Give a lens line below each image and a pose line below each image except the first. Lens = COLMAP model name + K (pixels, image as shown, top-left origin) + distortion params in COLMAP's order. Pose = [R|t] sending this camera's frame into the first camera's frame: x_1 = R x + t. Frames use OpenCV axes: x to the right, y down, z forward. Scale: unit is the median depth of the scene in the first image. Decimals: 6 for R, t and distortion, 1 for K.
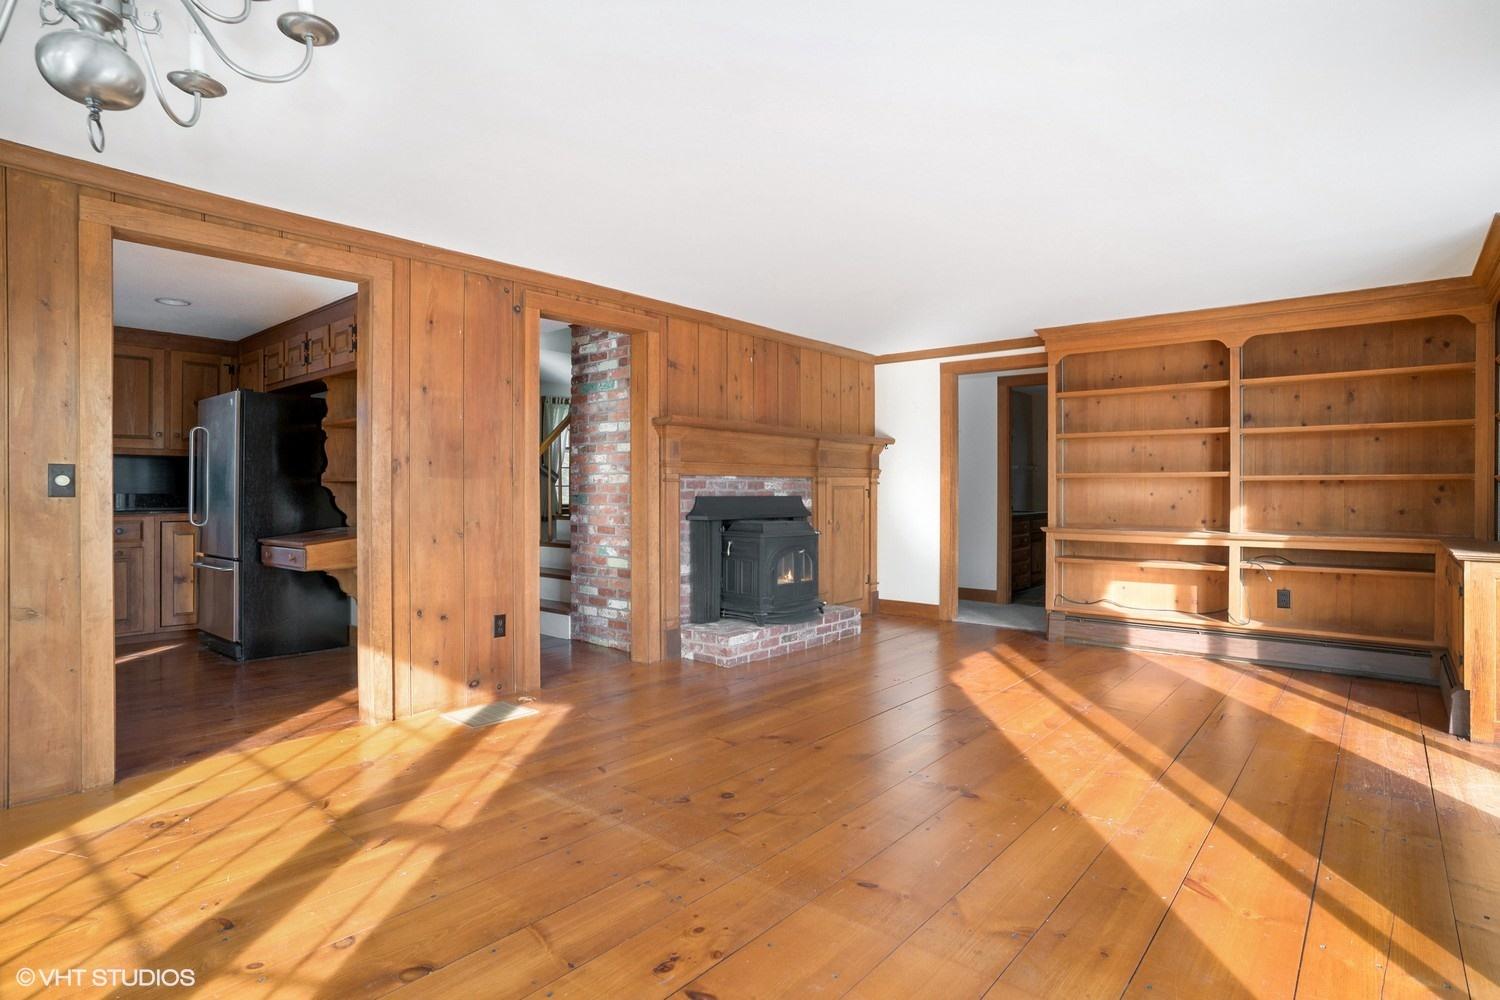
lens RADIAL K [[786.9, 0, 748.7], [0, 786.9, 487.5], [0, 0, 1]] dist [-0.070706, 0.041660]
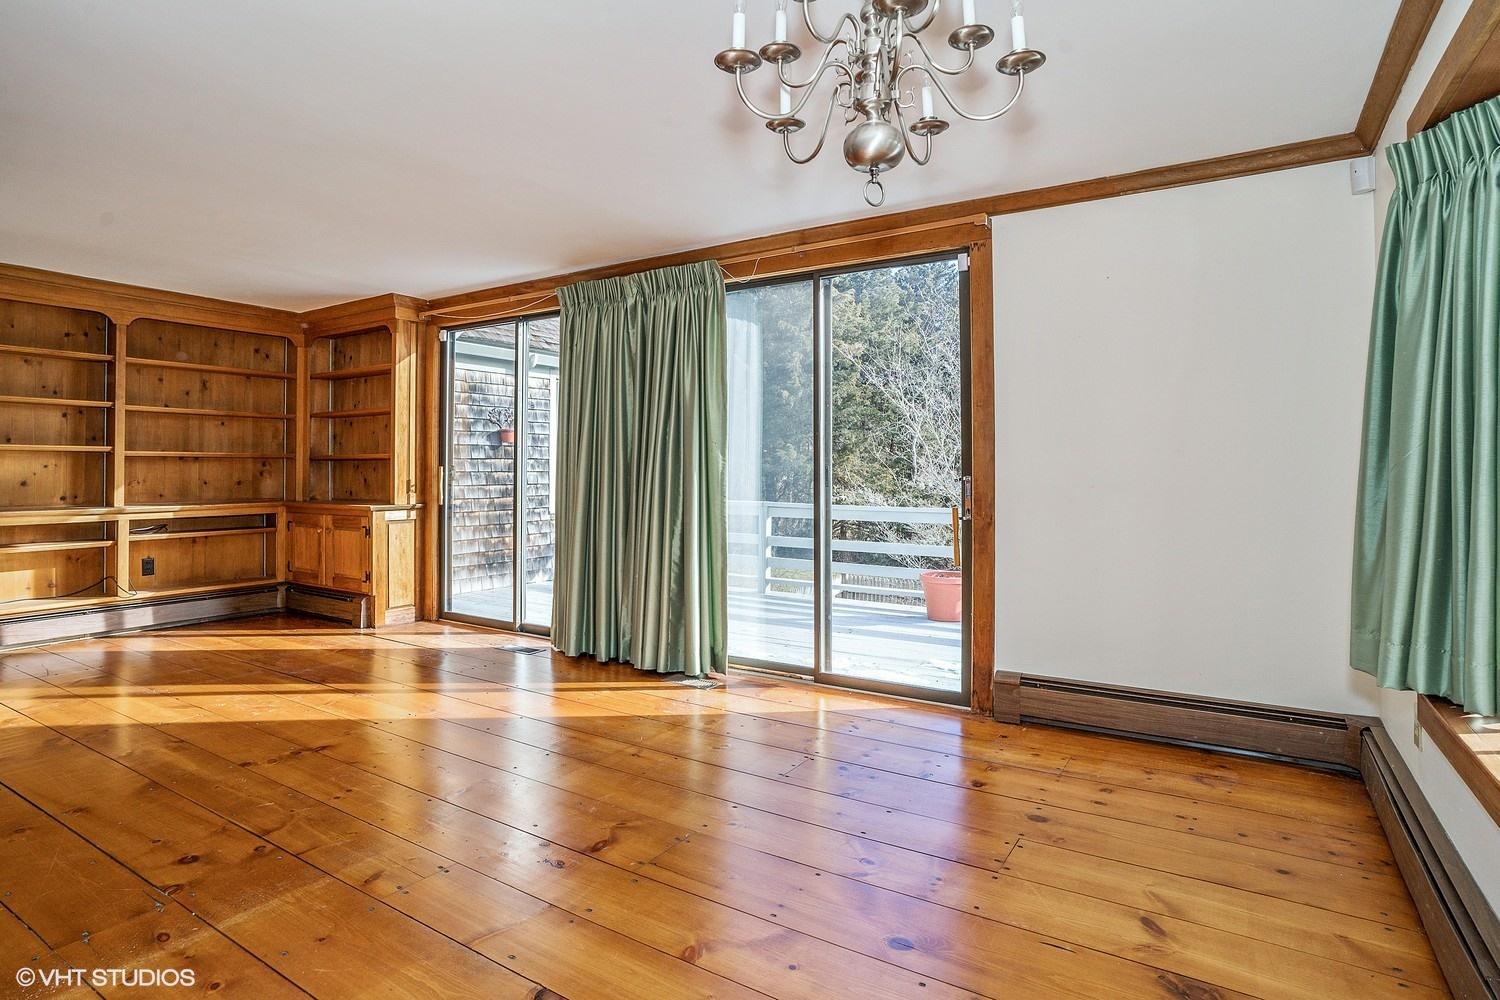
lens RADIAL K [[786.9, 0, 748.7], [0, 786.9, 487.5], [0, 0, 1]] dist [-0.070706, 0.041660]
pose [[-0.134502, -0.025110, 0.990595, -0.481631], [-0.006031, 0.999681, 0.024522, 0.003147], [-0.990895, -0.002676, -0.134610, 0.316804]]
